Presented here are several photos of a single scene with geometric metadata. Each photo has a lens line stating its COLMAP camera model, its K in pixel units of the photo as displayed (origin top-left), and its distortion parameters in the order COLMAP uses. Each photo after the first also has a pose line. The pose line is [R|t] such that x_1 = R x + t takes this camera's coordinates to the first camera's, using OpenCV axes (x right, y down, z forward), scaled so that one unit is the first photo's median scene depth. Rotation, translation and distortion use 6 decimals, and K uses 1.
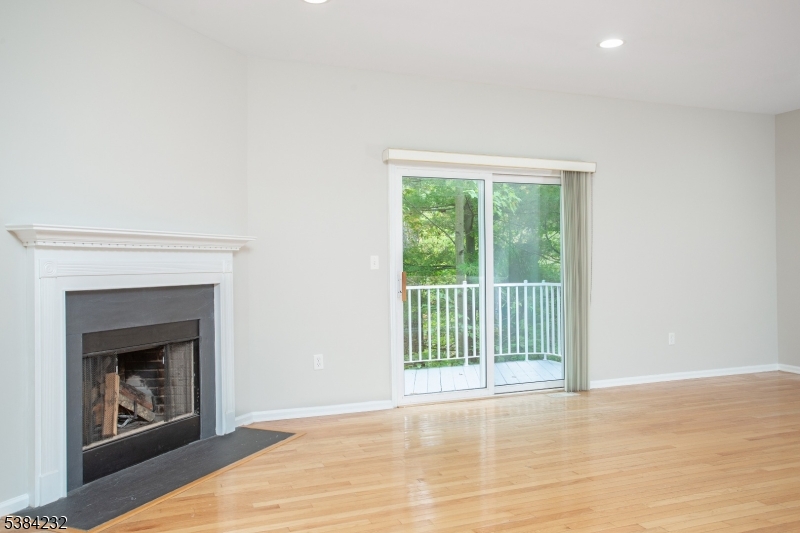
lens RADIAL K [[600.6, 0, 400.0], [0, 600.6, 266.5], [0, 0, 1]] dist [-0.003747, -0.001554]
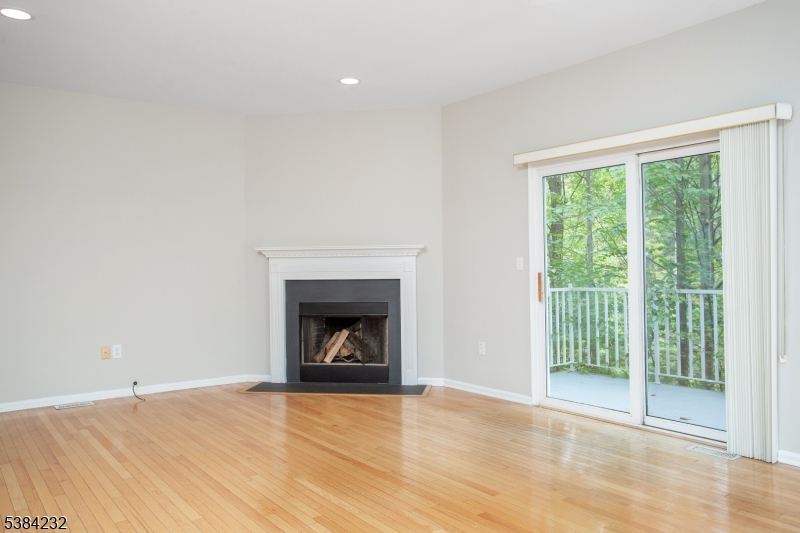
lens RADIAL K [[633.8, 0, 399.2], [0, 633.8, 254.2], [0, 0, 1]] dist [0.003292, 0.001595]
pose [[0.281325, -0.011209, -0.959547, 1.026781], [0.007564, 0.999927, -0.009463, -0.014102], [0.959583, -0.004596, 0.281389, 0.509432]]
